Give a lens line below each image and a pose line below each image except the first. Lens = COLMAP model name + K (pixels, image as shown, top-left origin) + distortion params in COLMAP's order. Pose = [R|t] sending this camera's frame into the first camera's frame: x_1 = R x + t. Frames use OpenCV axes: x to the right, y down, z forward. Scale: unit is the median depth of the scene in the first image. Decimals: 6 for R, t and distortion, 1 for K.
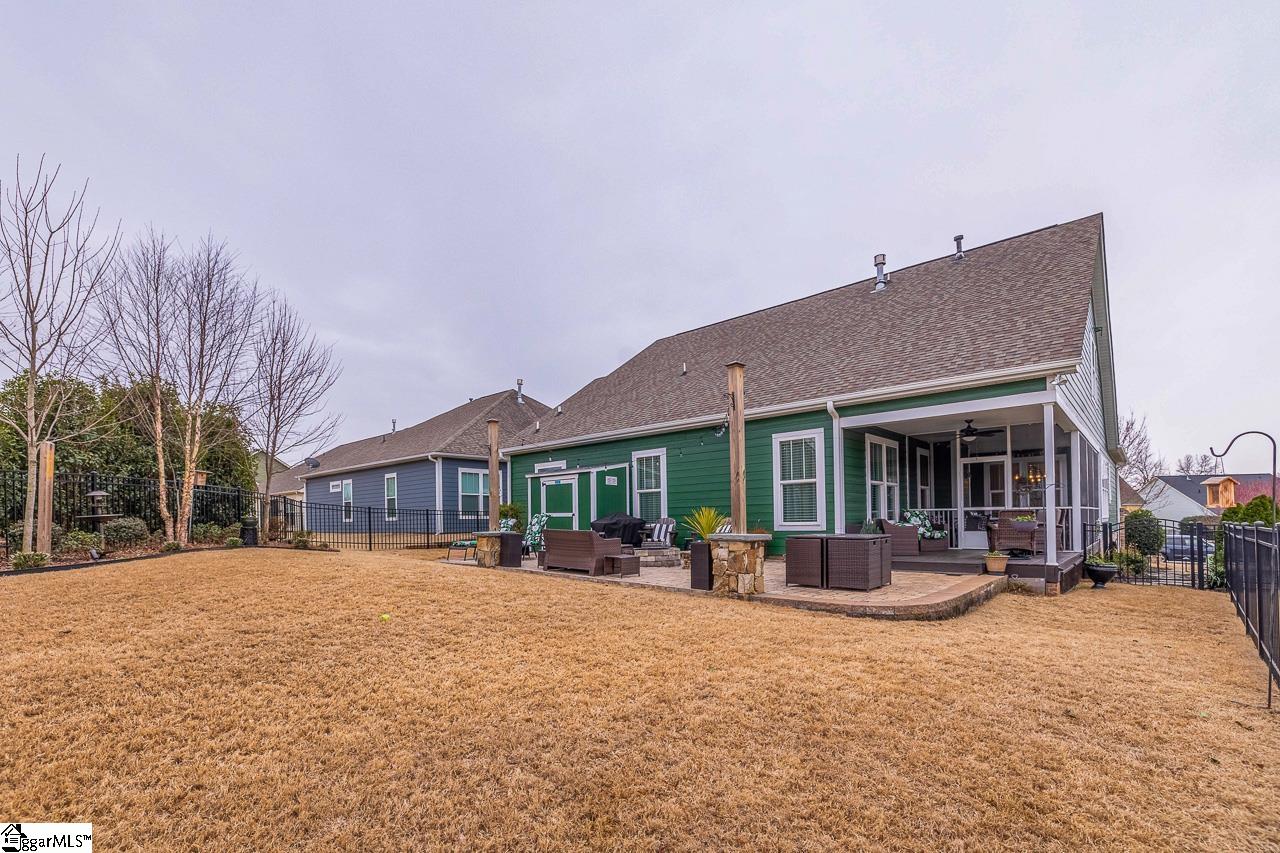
lens RADIAL K [[575.9, 0, 635.1], [0, 575.9, 521.0], [0, 0, 1]] dist [-0.000702, 0.000101]
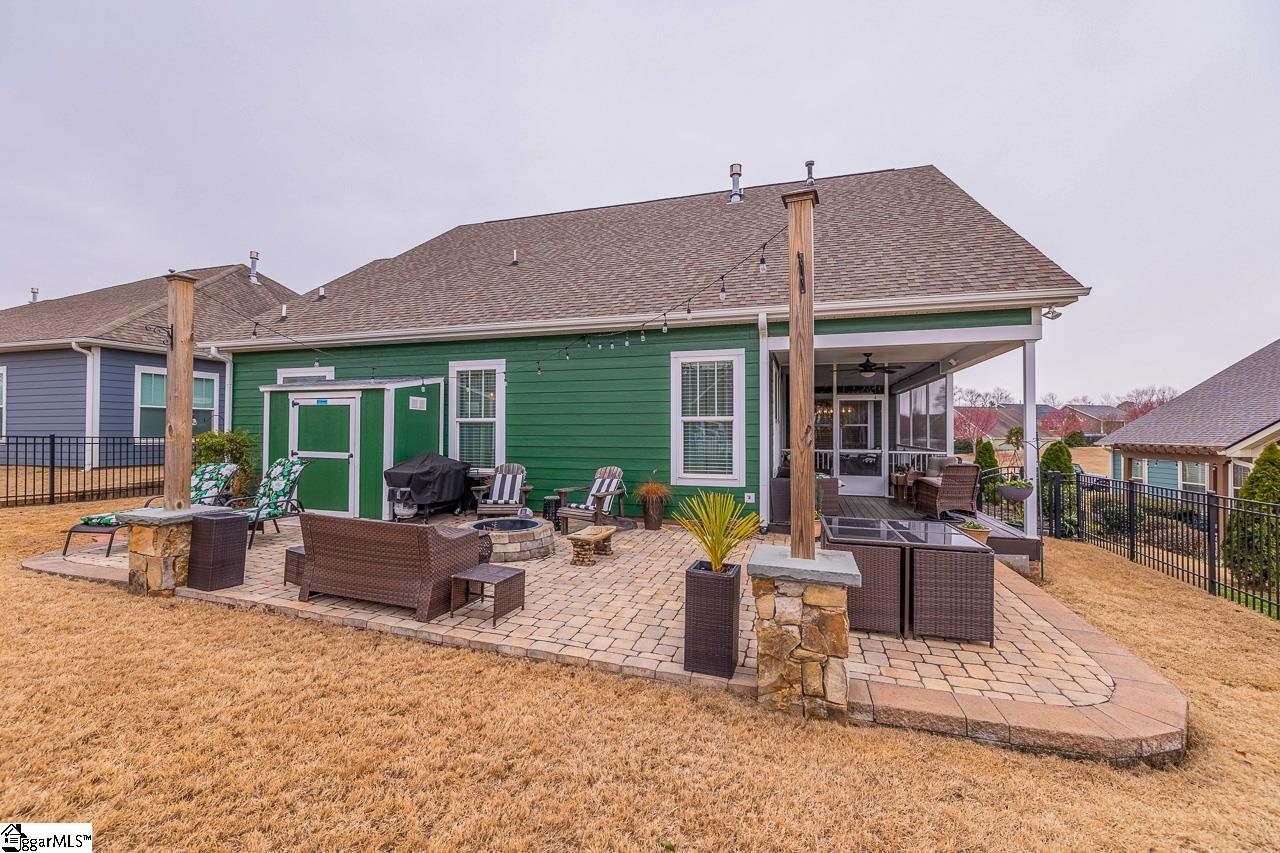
lens RADIAL K [[535.4, 0, 639.0], [0, 535.4, 423.8], [0, 0, 1]] dist [-0.000913, 0.000006]
pose [[0.908498, 0.023173, 0.417245, -0.066691], [-0.016818, 0.999680, -0.018900, -0.040025], [-0.417550, 0.010153, 0.908597, 0.348362]]
